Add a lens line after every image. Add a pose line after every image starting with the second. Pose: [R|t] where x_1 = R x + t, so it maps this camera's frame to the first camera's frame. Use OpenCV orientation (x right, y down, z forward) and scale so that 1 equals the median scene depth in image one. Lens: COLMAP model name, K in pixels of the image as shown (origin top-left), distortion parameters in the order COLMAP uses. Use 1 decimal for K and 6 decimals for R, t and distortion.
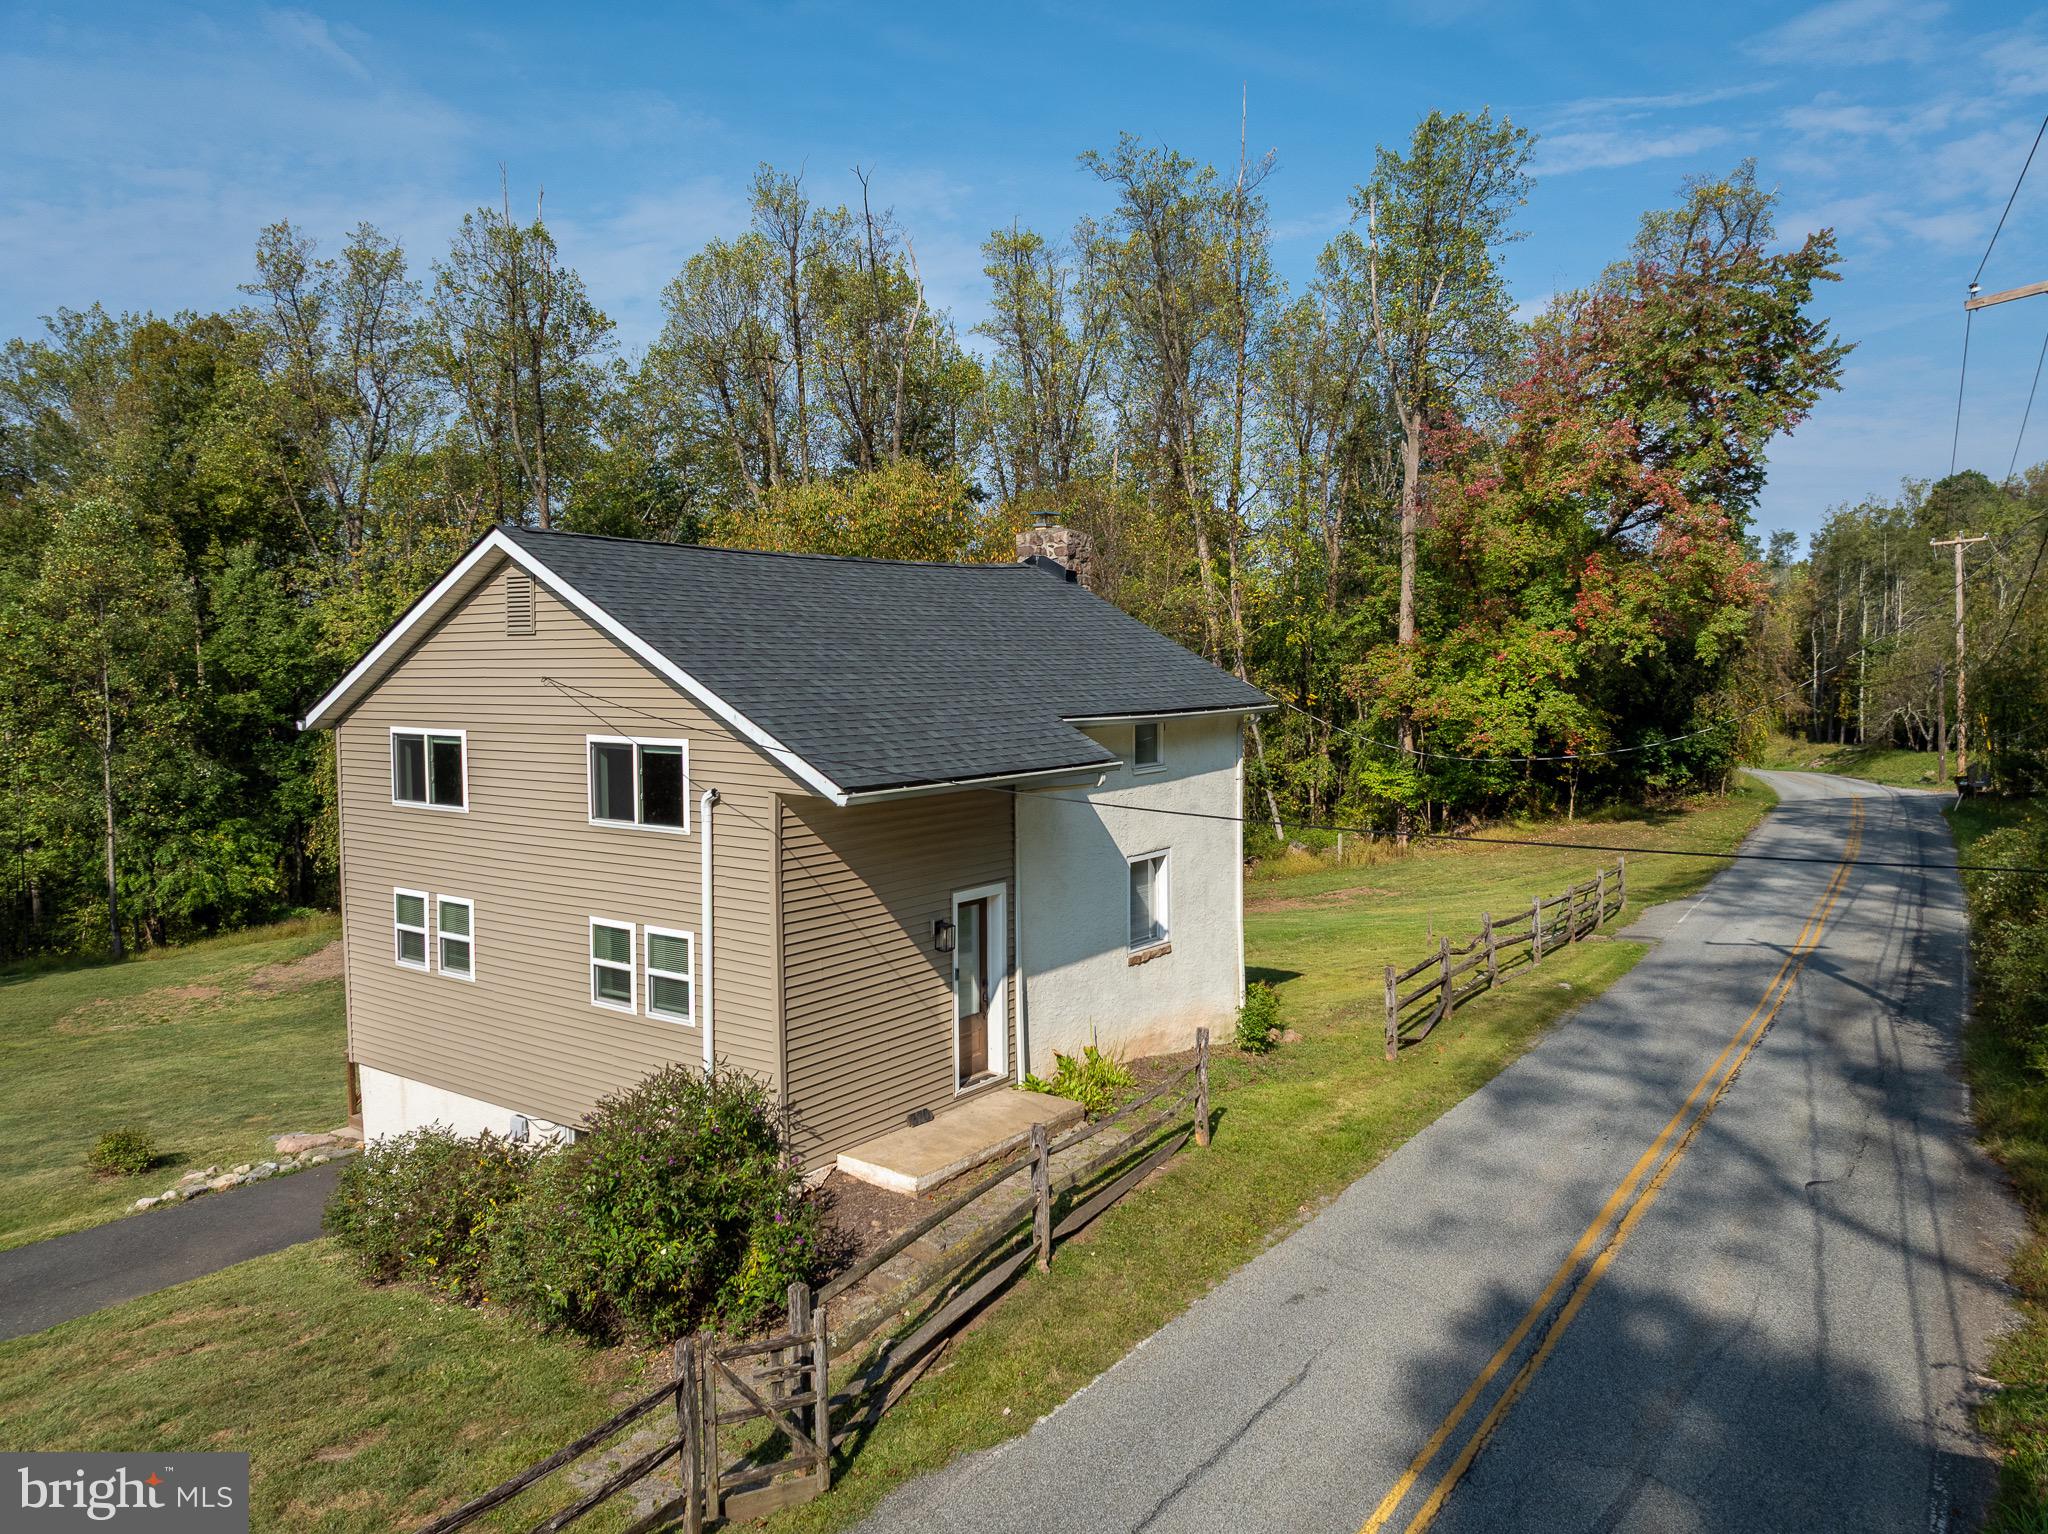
lens RADIAL K [[1419.9, 0, 1024.0], [0, 1419.9, 767.0], [0, 0, 1]] dist [-0.030575, 0.001621]
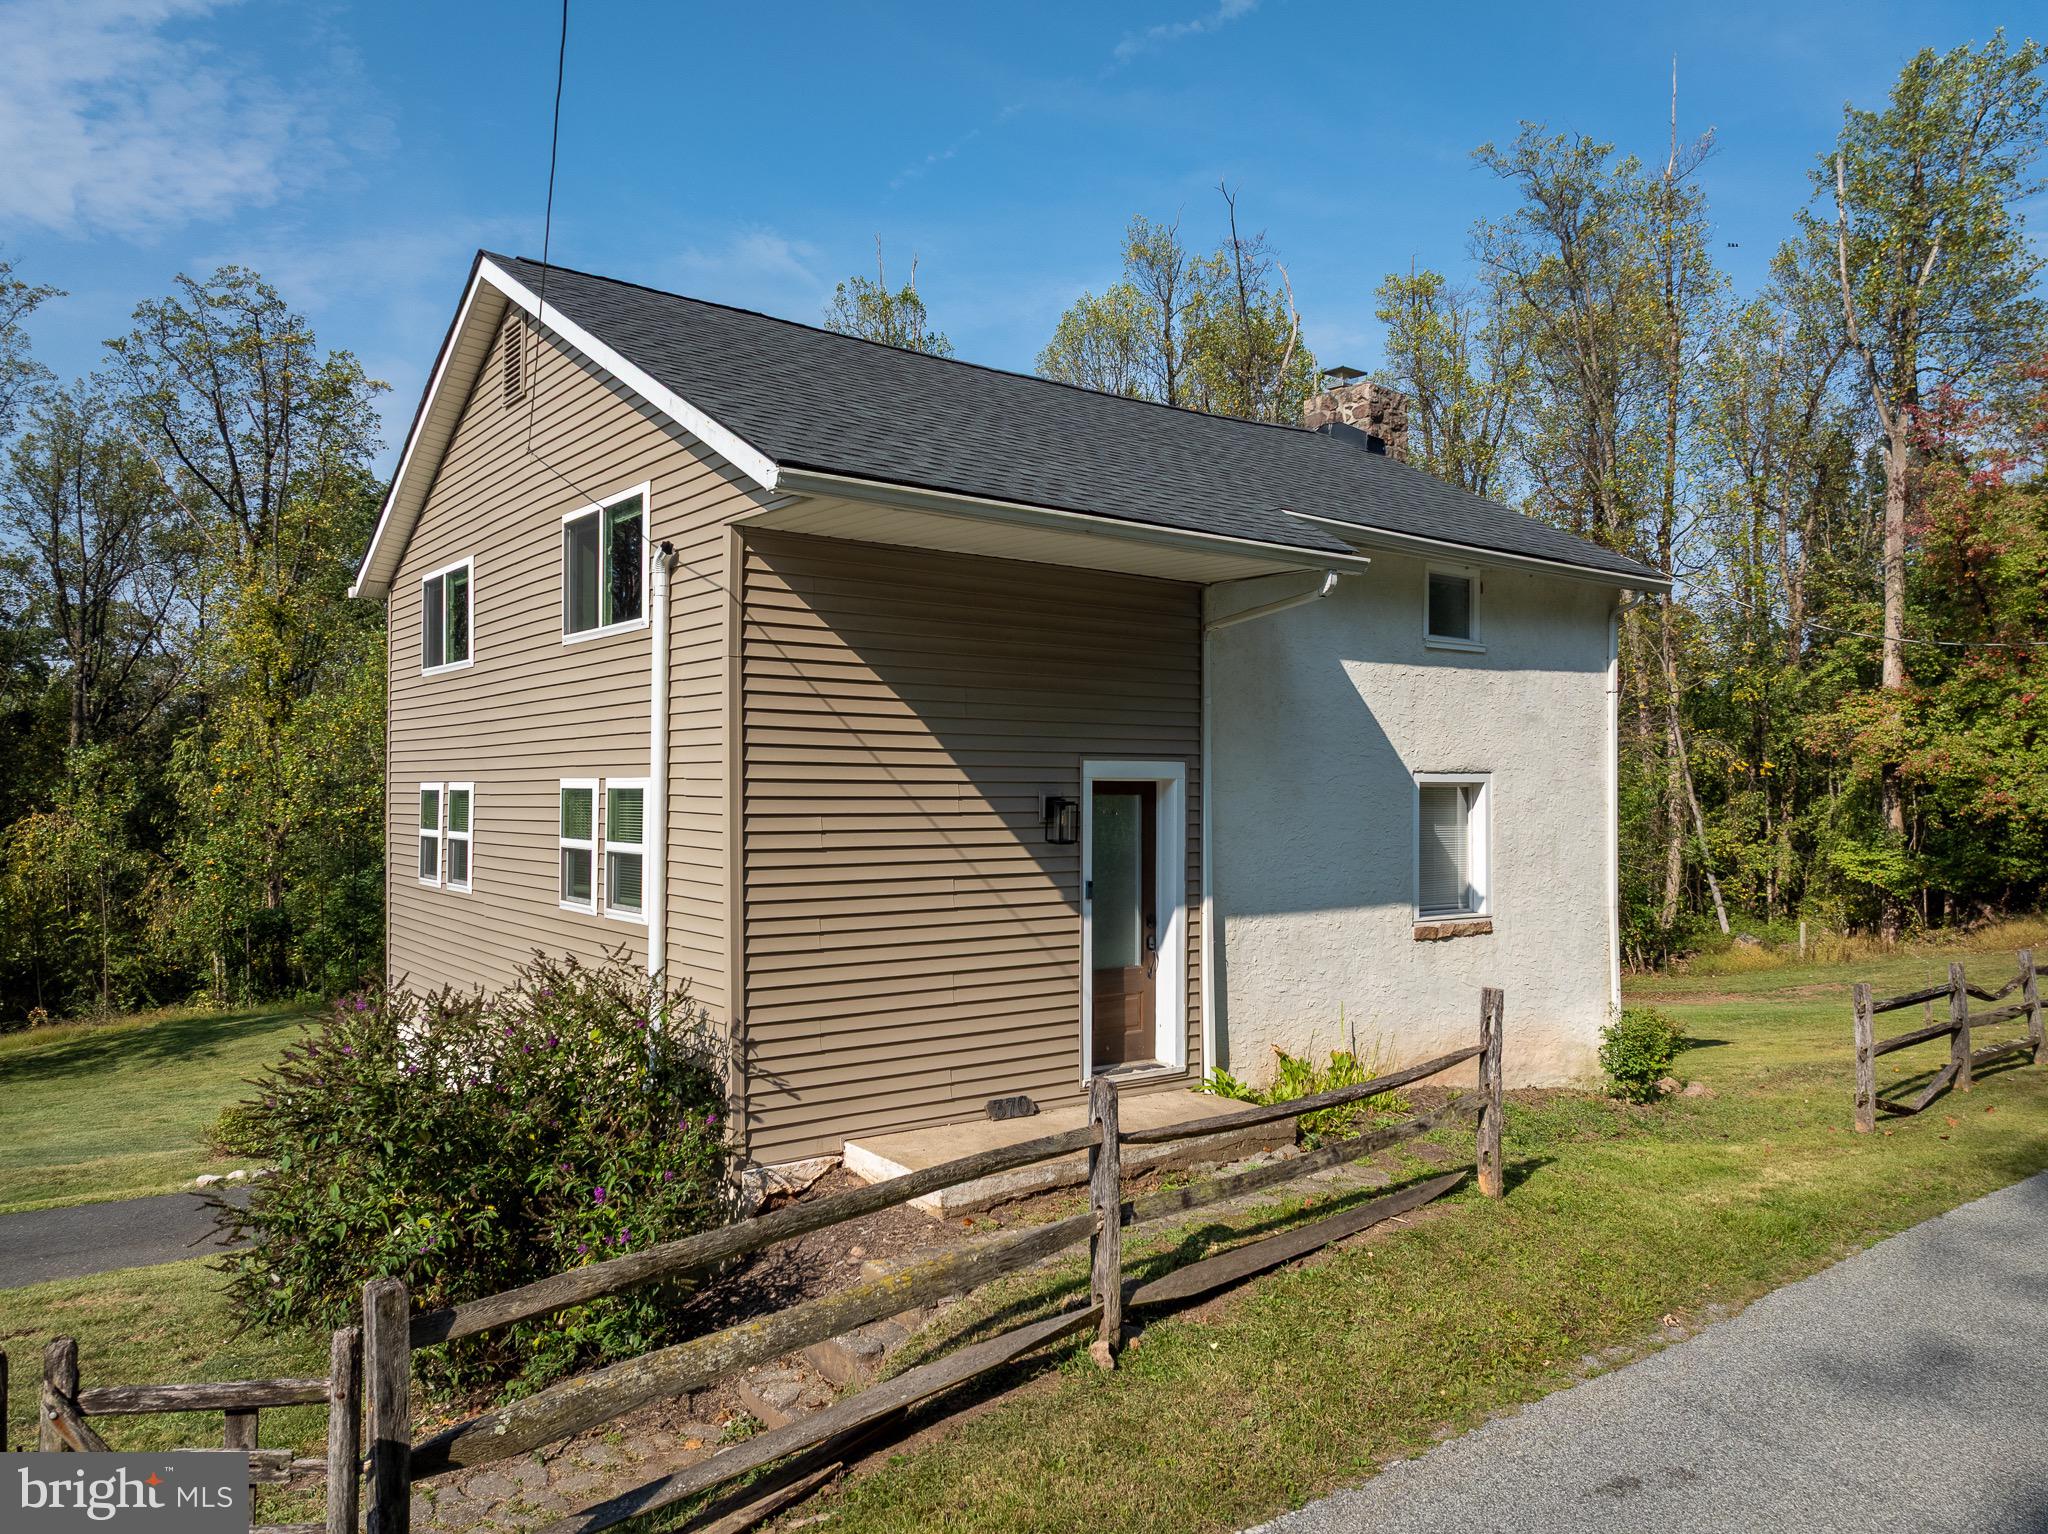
lens RADIAL K [[1423.2, 0, 1021.3], [0, 1423.2, 806.1], [0, 0, 1]] dist [-0.059595, 0.032960]
pose [[0.956609, 0.009628, -0.291214, 0.089721], [-0.027672, 0.997938, -0.057908, 0.122230], [0.290056, 0.063454, 0.954904, 0.323201]]
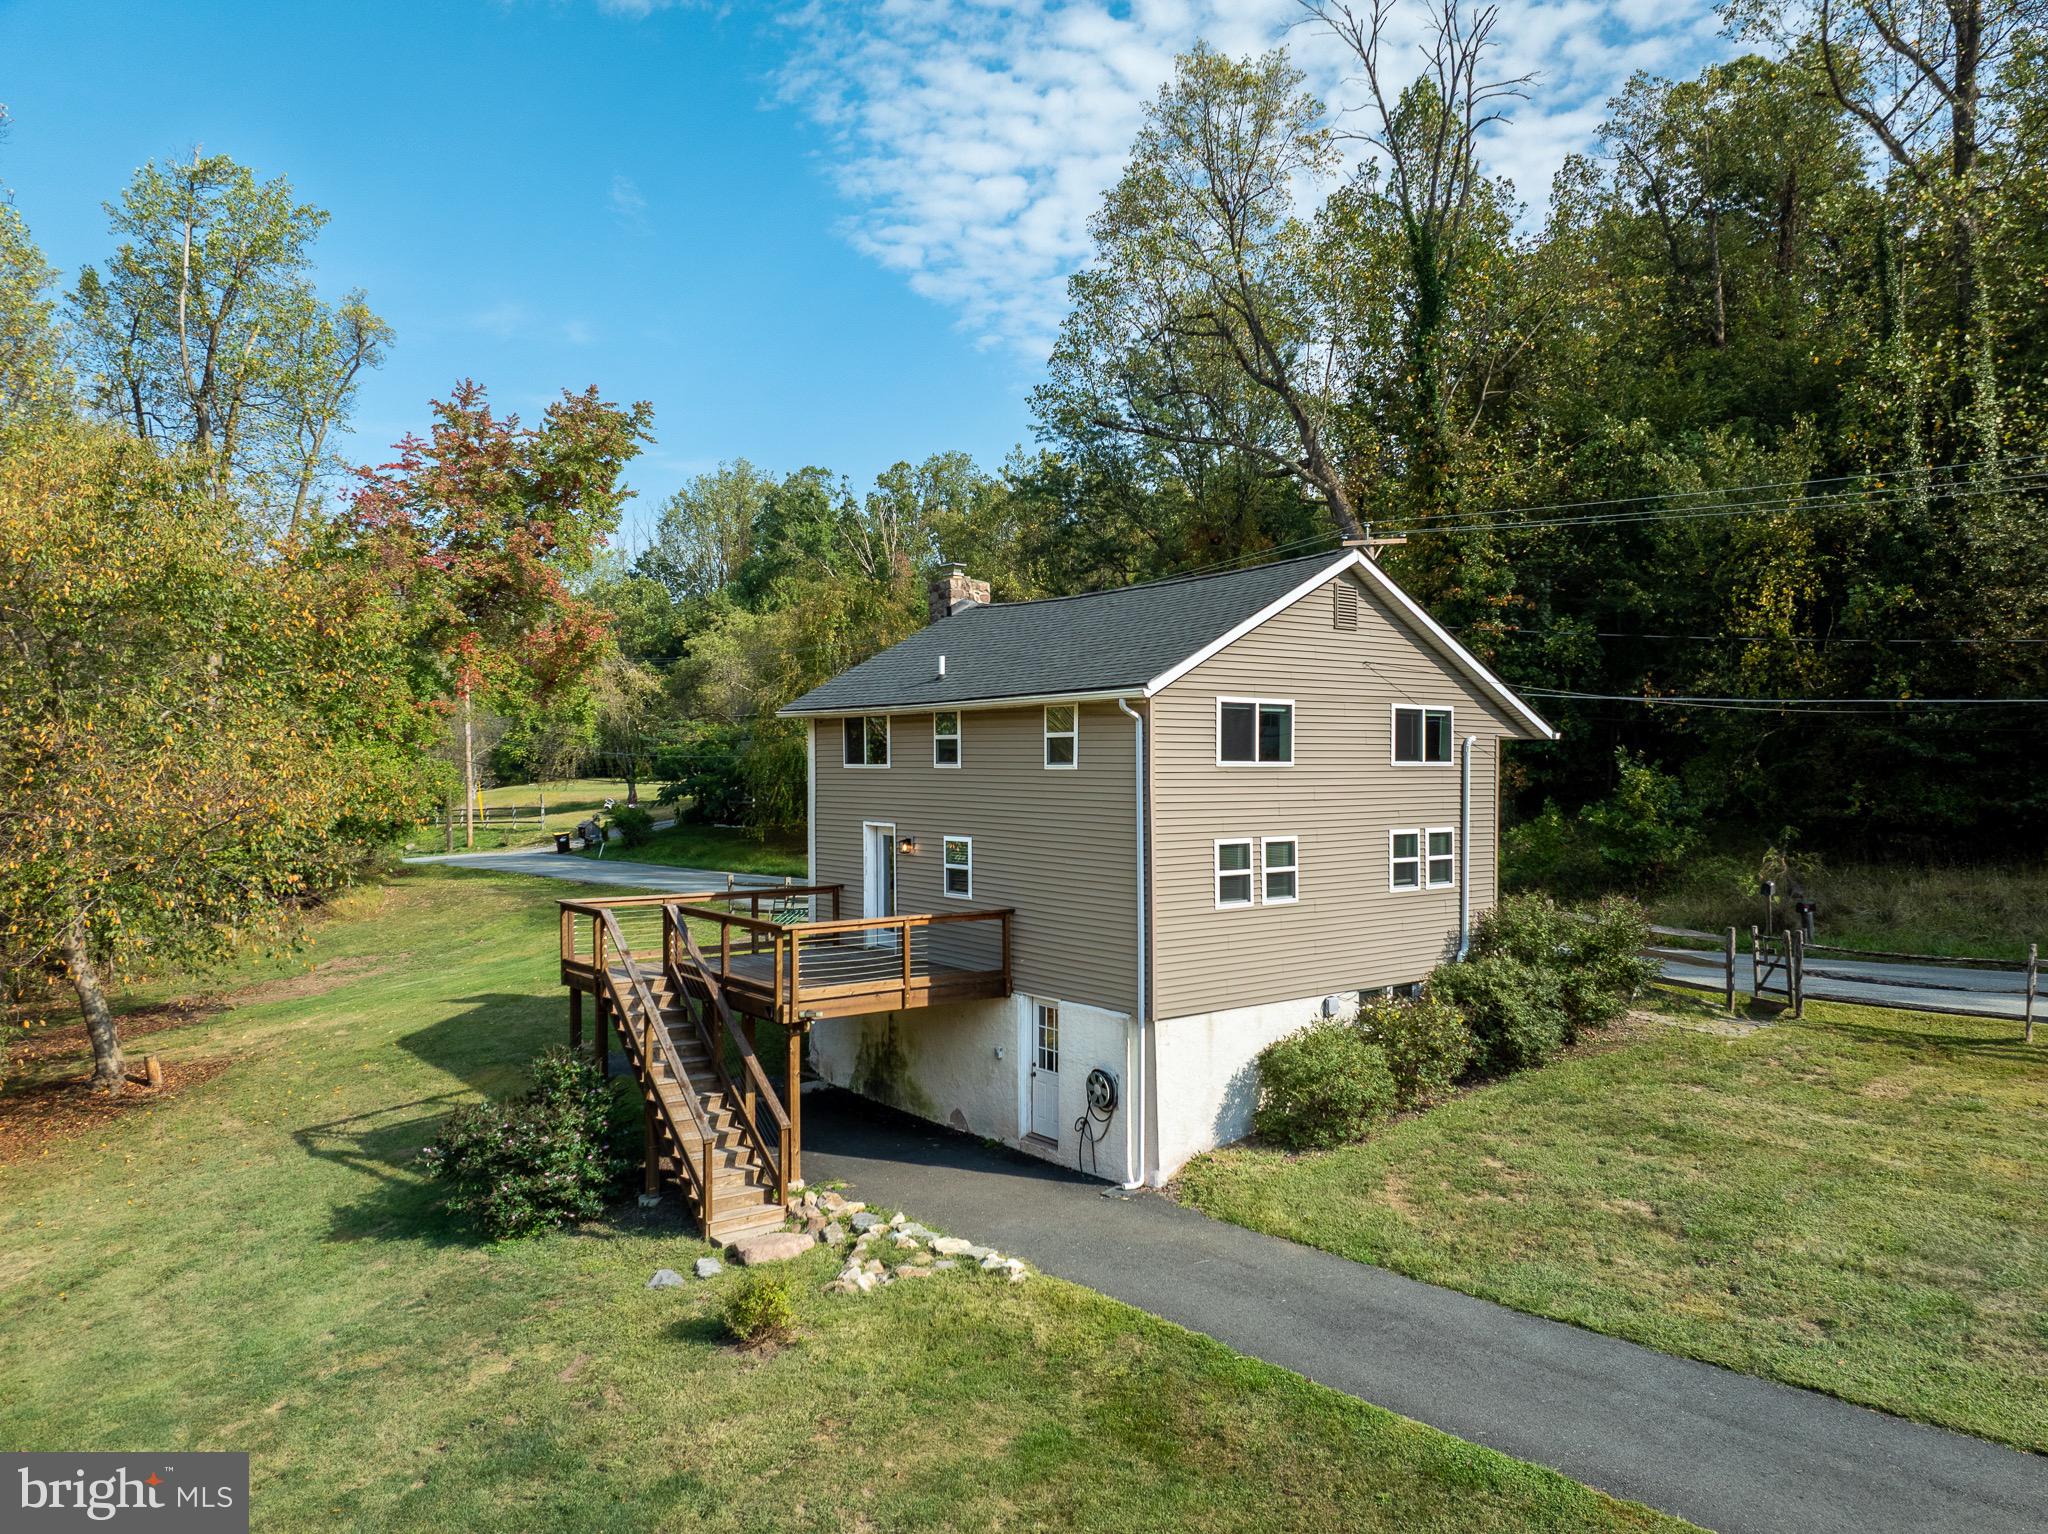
lens RADIAL K [[1419.9, 0, 1024.0], [0, 1419.9, 767.0], [0, 0, 1]] dist [-0.030575, 0.001621]
pose [[0.285266, 0.002449, 0.958445, -1.431949], [0.062977, 0.997788, -0.021294, 0.039166], [-0.956377, 0.066434, 0.284480, 0.755598]]
